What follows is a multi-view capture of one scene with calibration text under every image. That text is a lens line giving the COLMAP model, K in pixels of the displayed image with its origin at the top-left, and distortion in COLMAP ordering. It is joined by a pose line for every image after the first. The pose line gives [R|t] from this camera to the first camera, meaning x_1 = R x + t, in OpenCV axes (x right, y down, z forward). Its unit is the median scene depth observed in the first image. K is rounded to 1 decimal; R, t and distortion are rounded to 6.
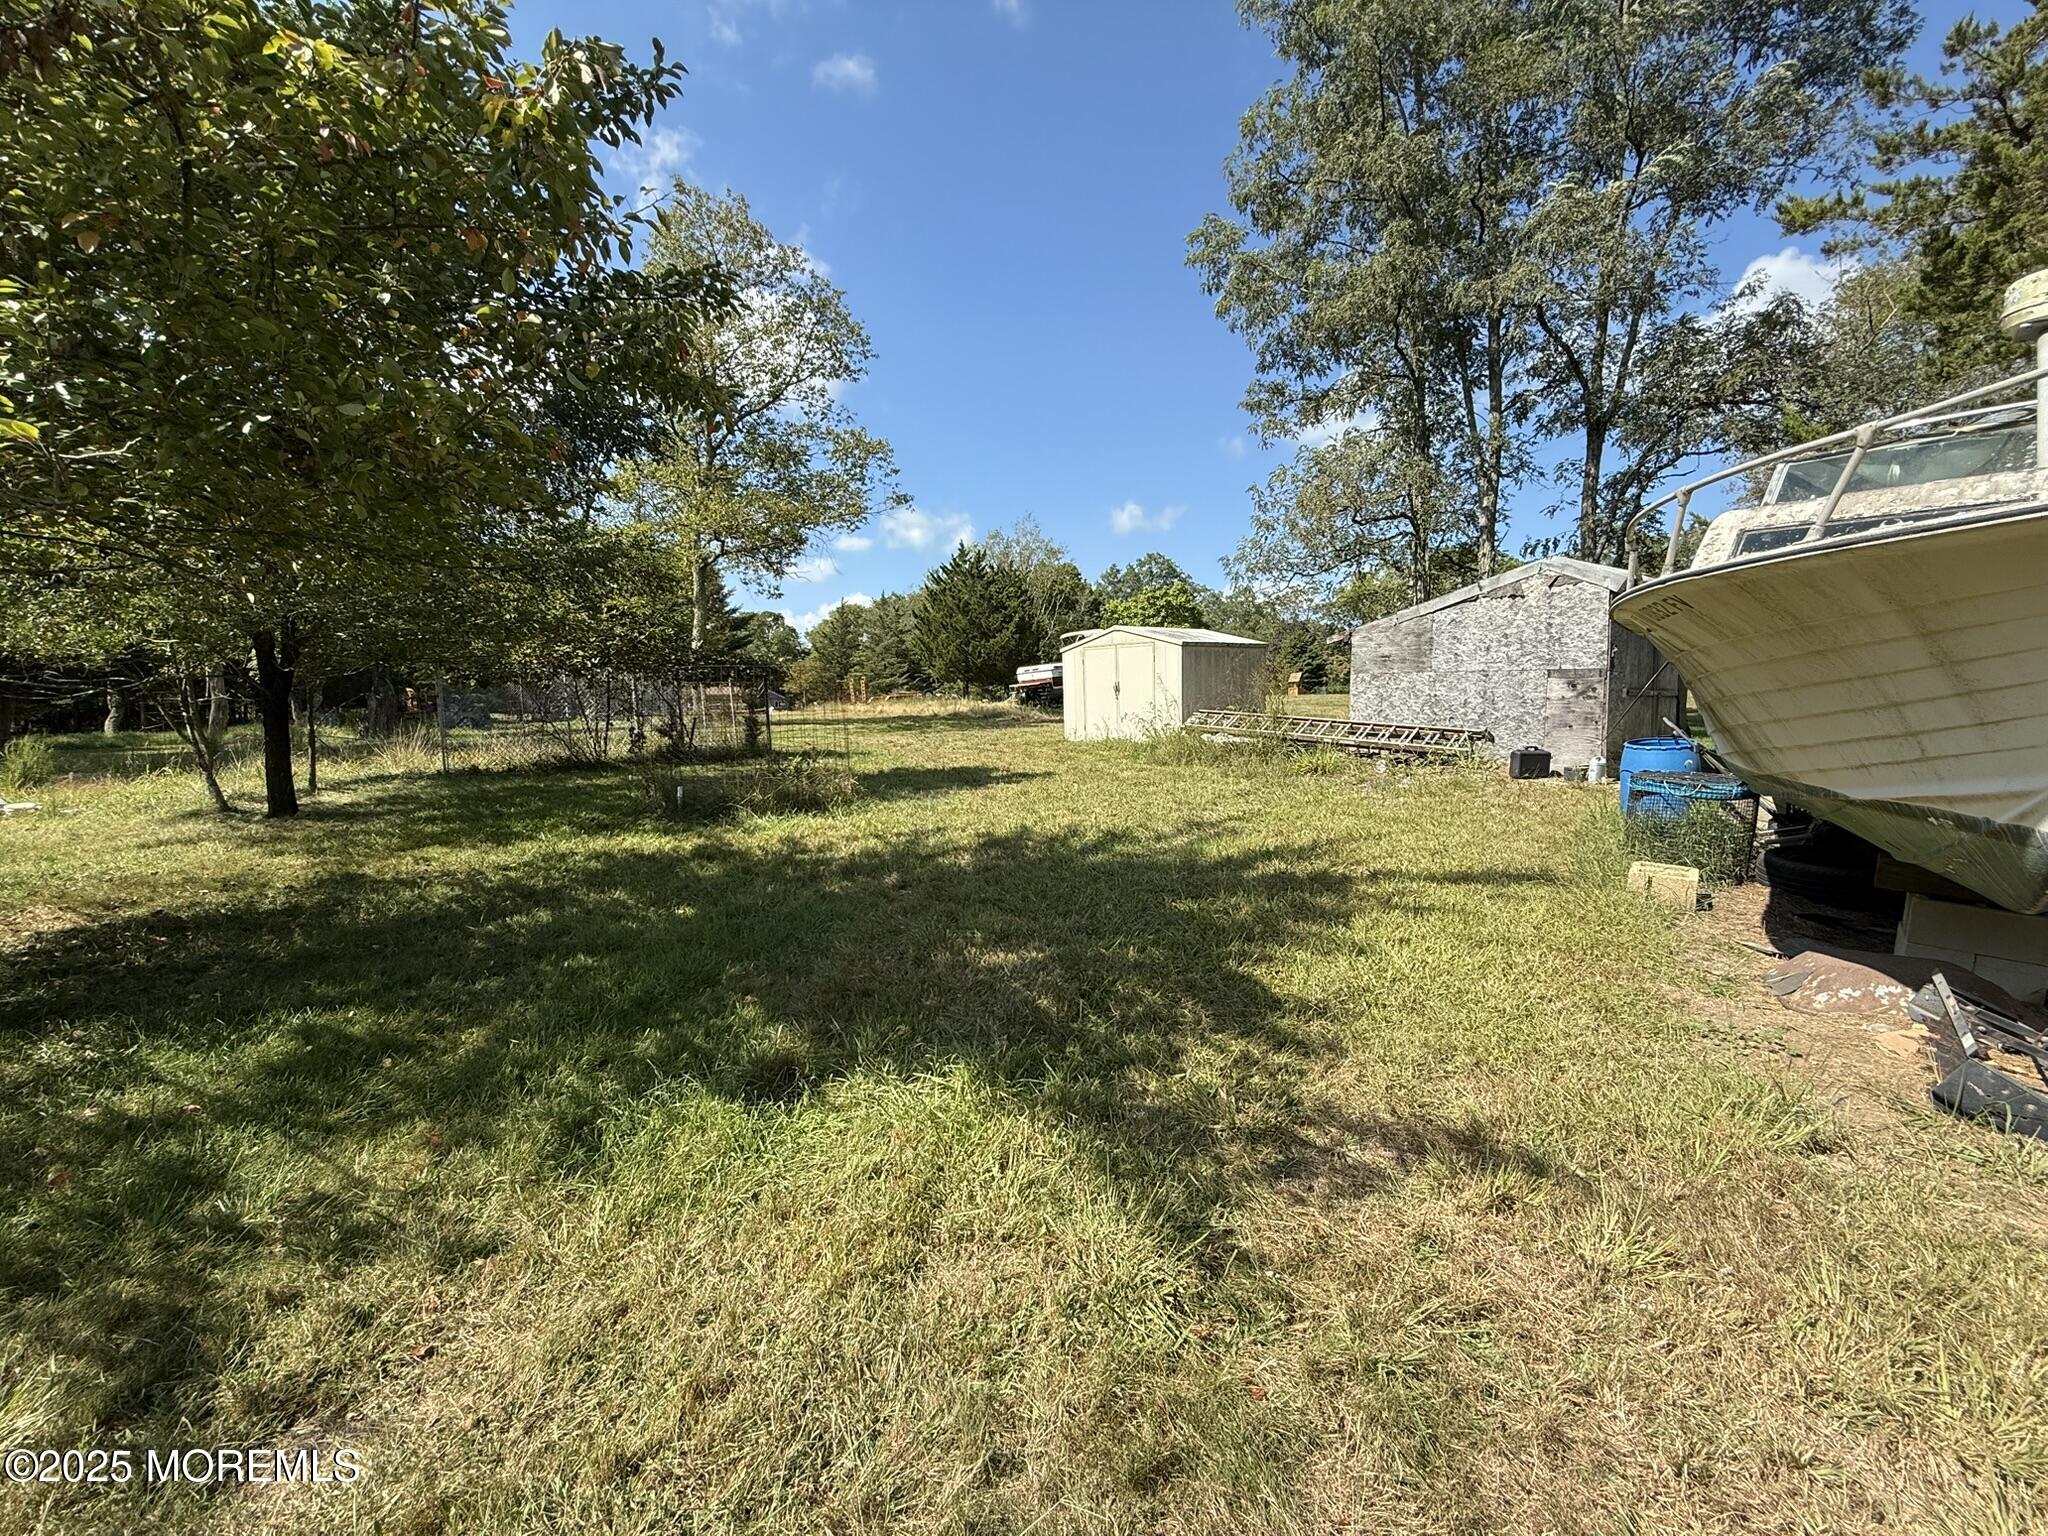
lens RADIAL K [[818.0, 0, 1016.1], [0, 818.0, 763.1], [0, 0, 1]] dist [0.001397, 0.000067]
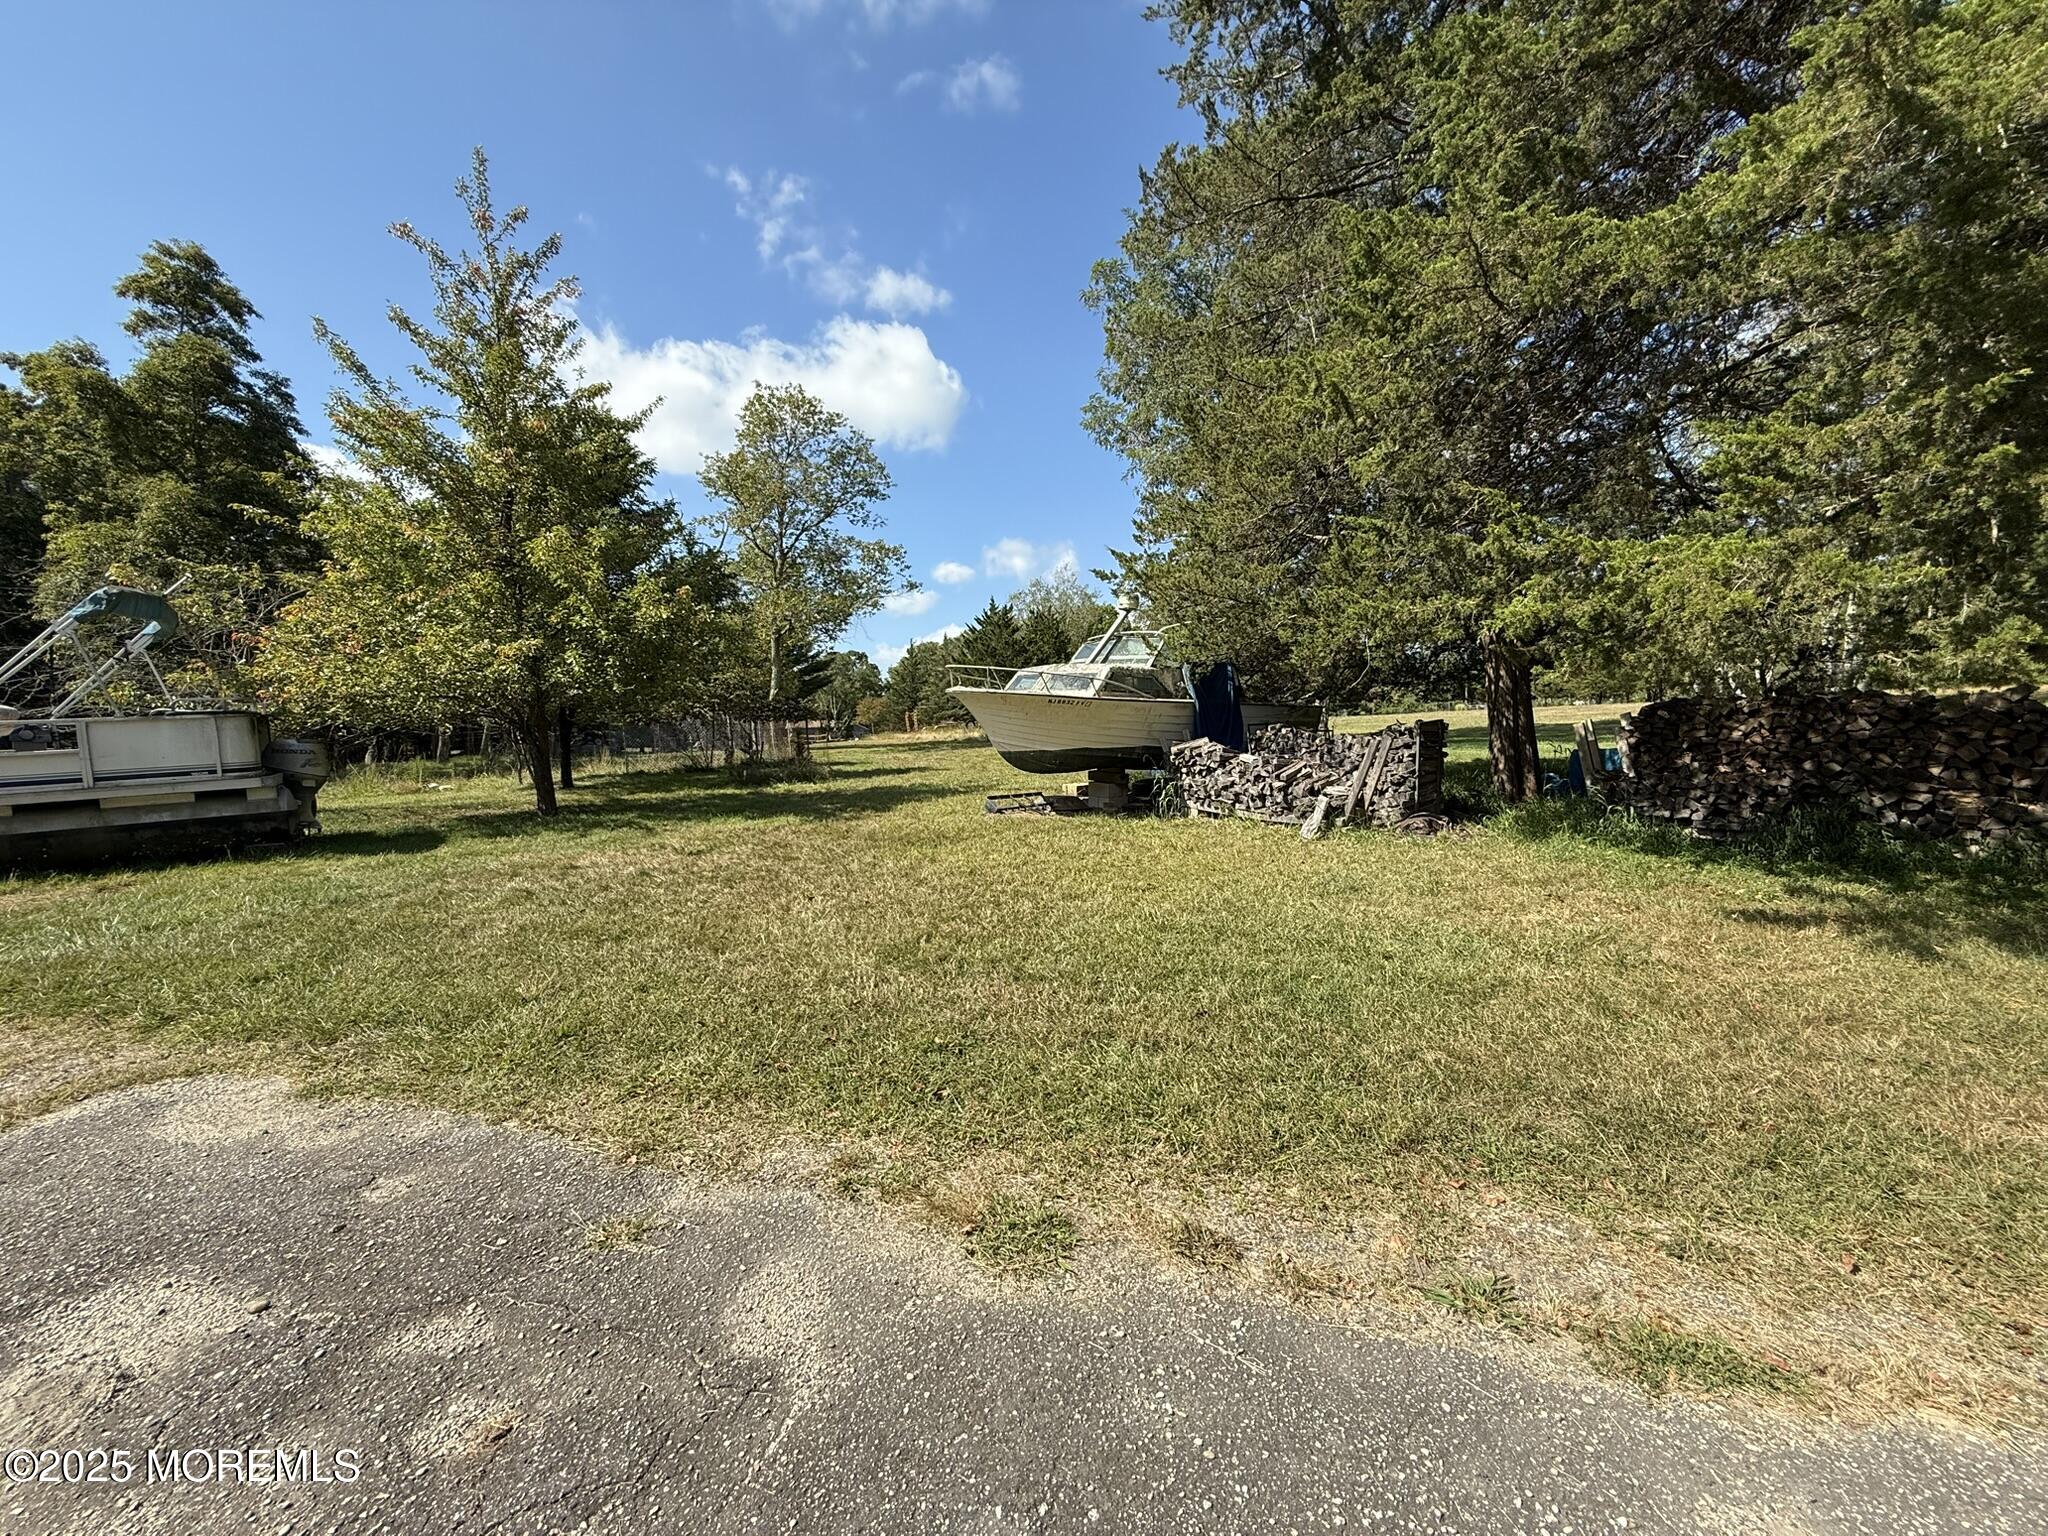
lens RADIAL K [[818.0, 0, 1016.1], [0, 818.0, 763.1], [0, 0, 1]] dist [0.001397, 0.000067]
pose [[0.994223, -0.014072, -0.106408, 0.127682], [0.010365, 0.999323, -0.035313, 0.022738], [0.106833, 0.034006, 0.993695, -0.256958]]
